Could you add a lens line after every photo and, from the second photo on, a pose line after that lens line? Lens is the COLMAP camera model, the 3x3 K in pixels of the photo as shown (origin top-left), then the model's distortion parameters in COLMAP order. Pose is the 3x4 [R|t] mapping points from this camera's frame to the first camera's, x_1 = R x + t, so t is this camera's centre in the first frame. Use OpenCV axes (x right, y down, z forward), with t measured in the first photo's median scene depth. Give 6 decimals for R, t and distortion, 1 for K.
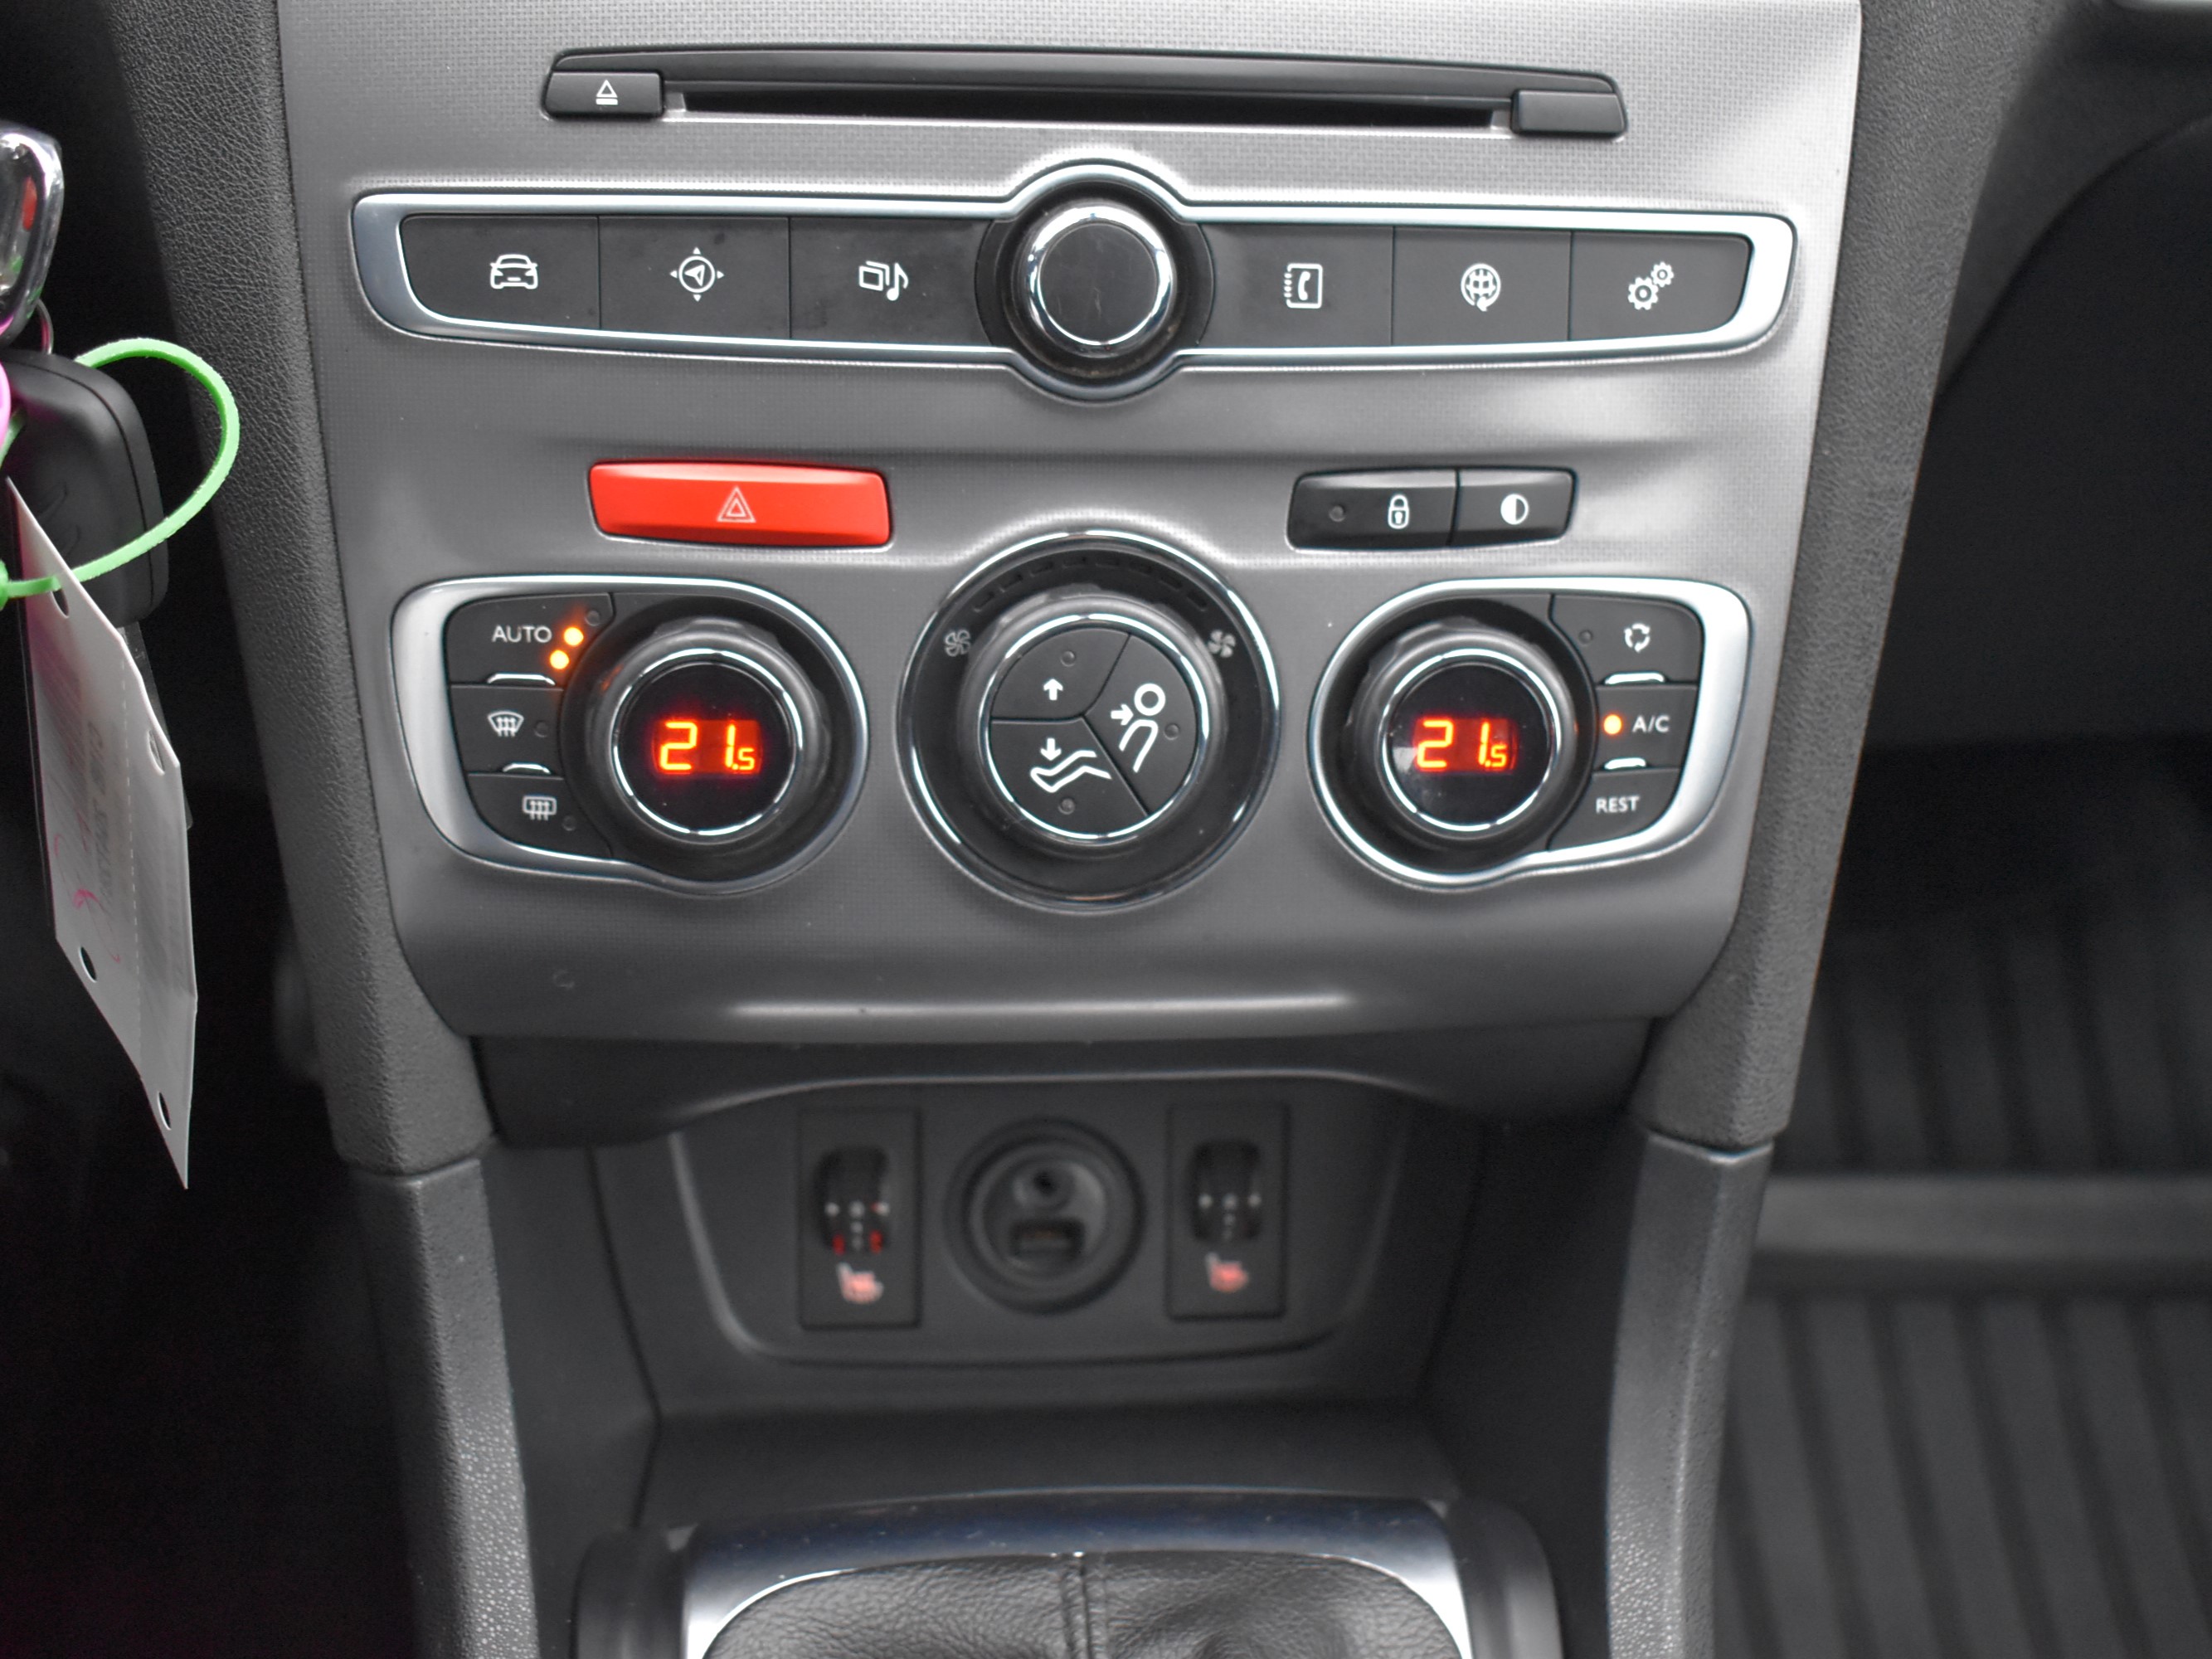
lens RADIAL K [[2744.2, 0, 1209.9], [0, 2744.2, 811.2], [0, 0, 1]] dist [-0.068616, 0.000000]
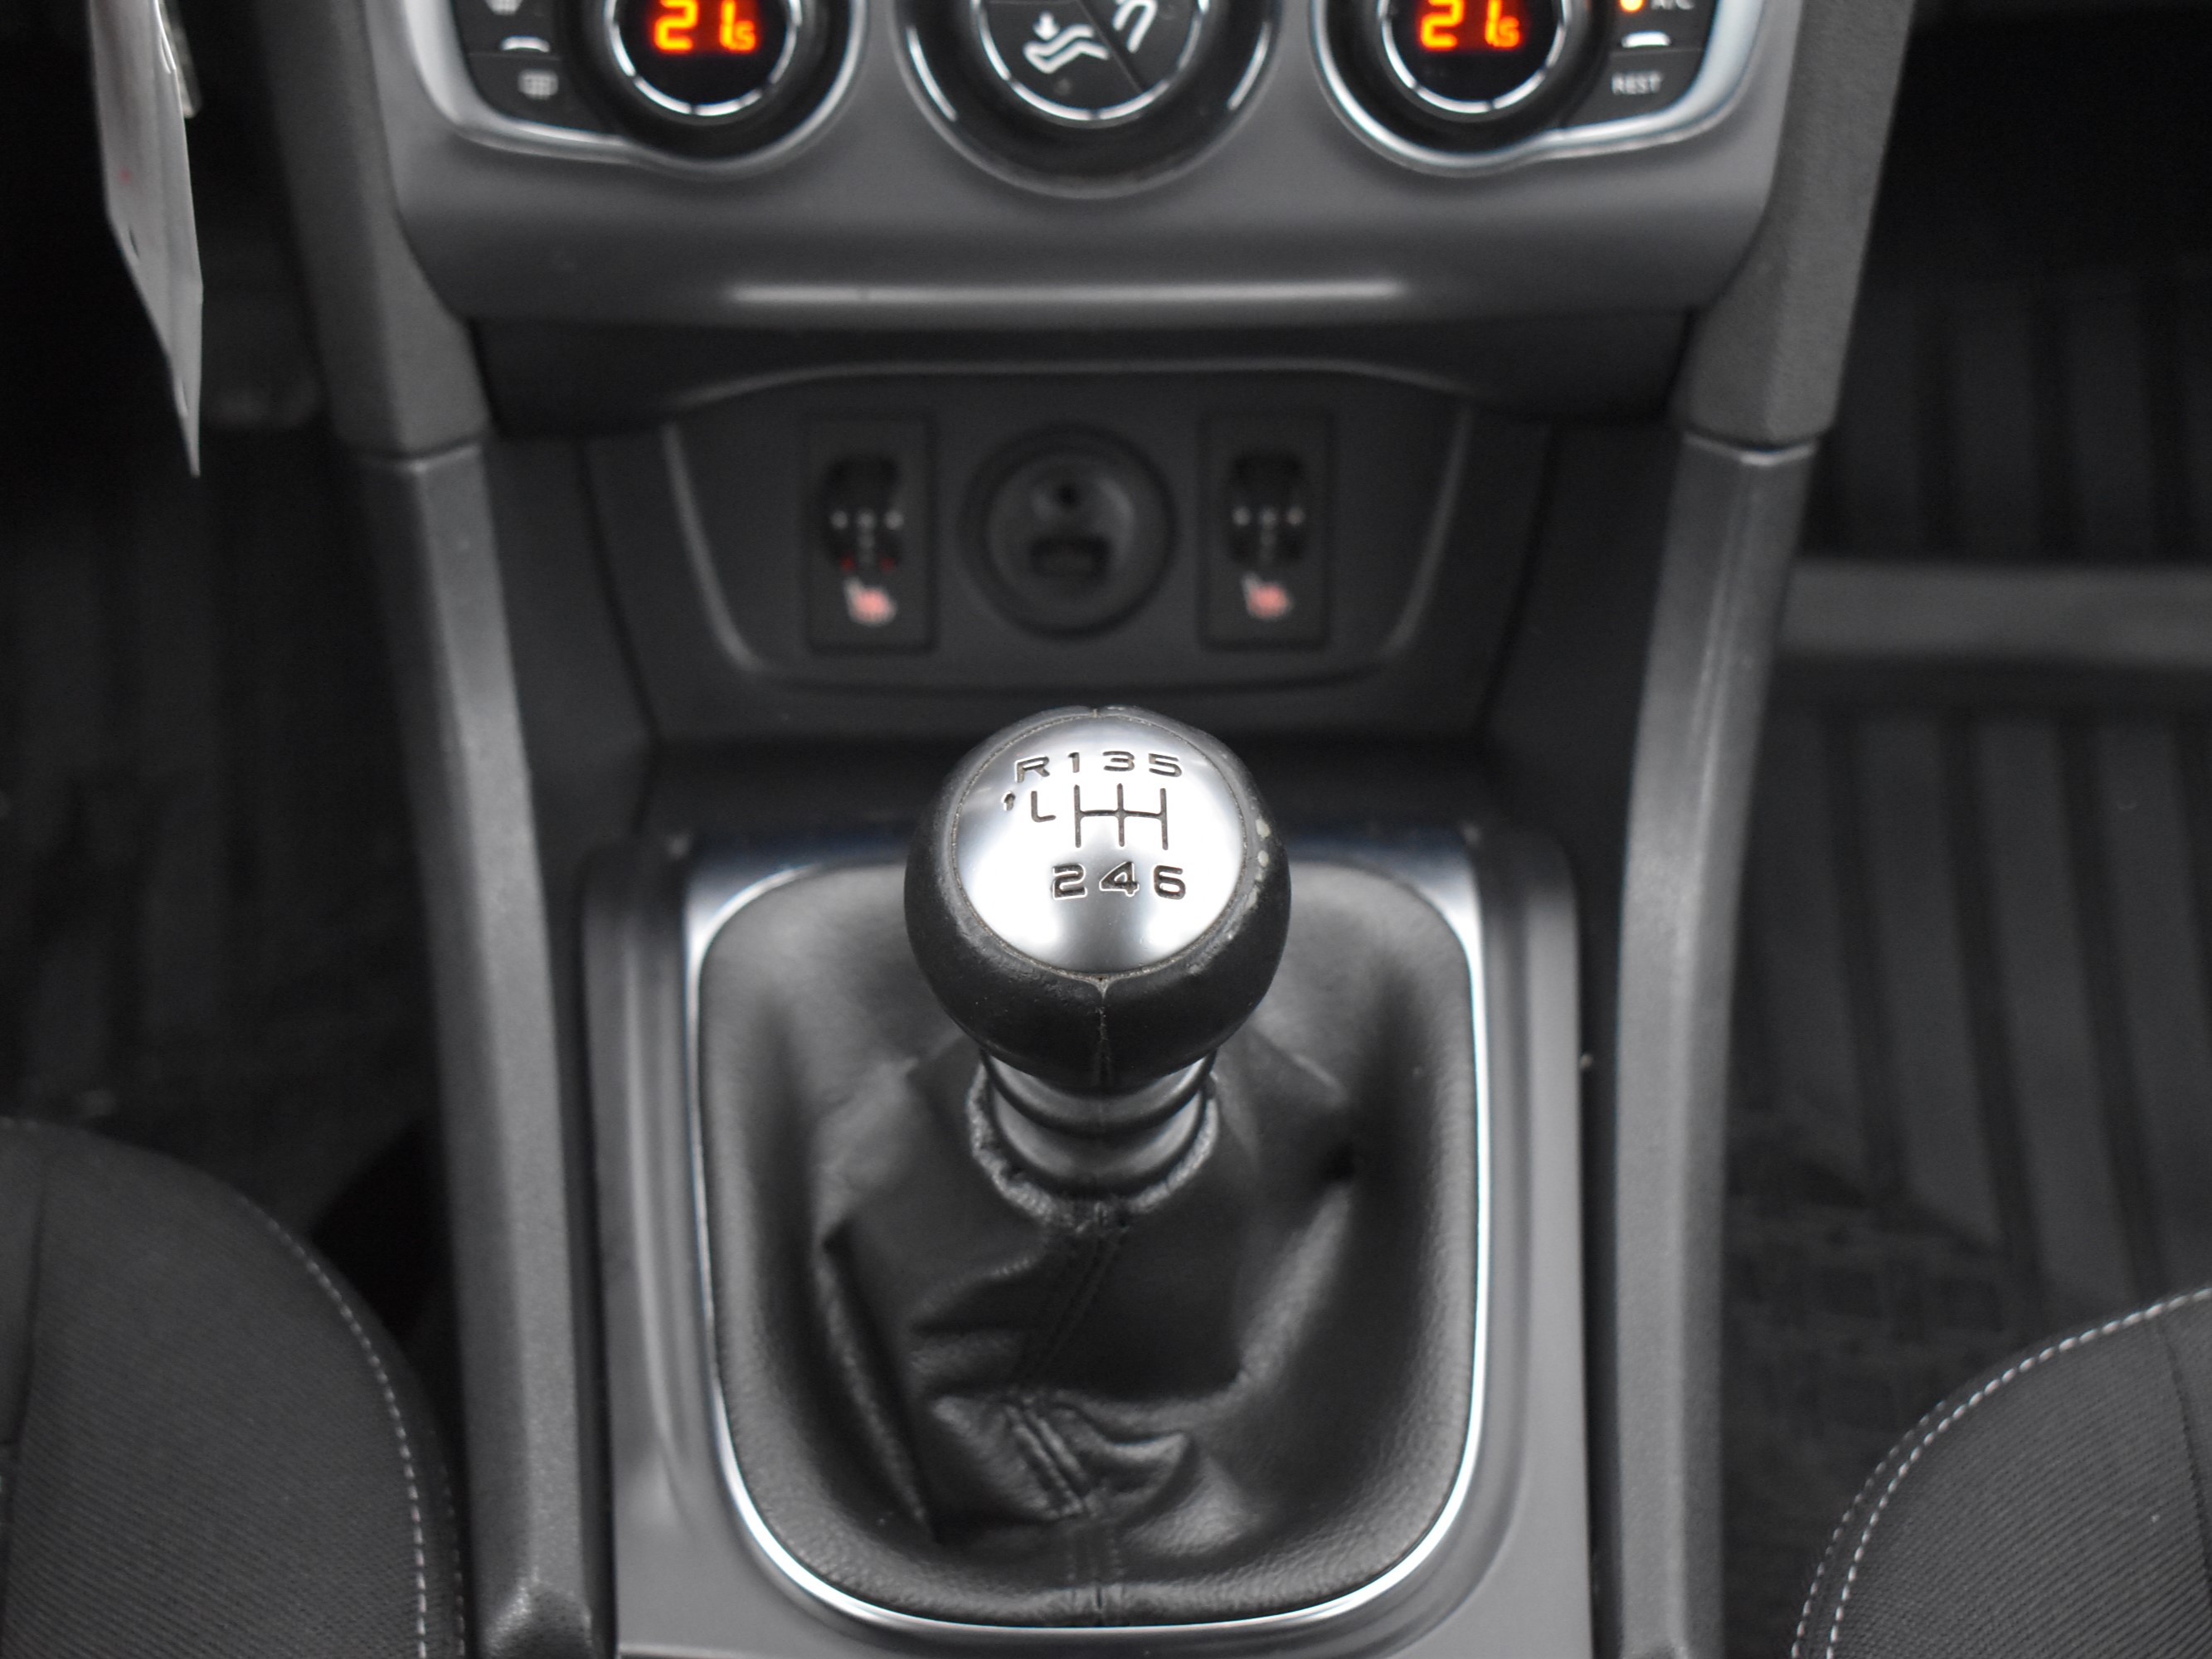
lens RADIAL K [[4650.4, 0, 1100.5], [0, 4650.4, 834.0], [0, 0, 1]] dist [0.009306, 0.000000]
pose [[0.995789, 0.016736, -0.090133, 0.113068], [-0.002080, 0.987066, 0.160300, -0.003864], [0.091650, -0.159437, 0.982945, -0.671864]]
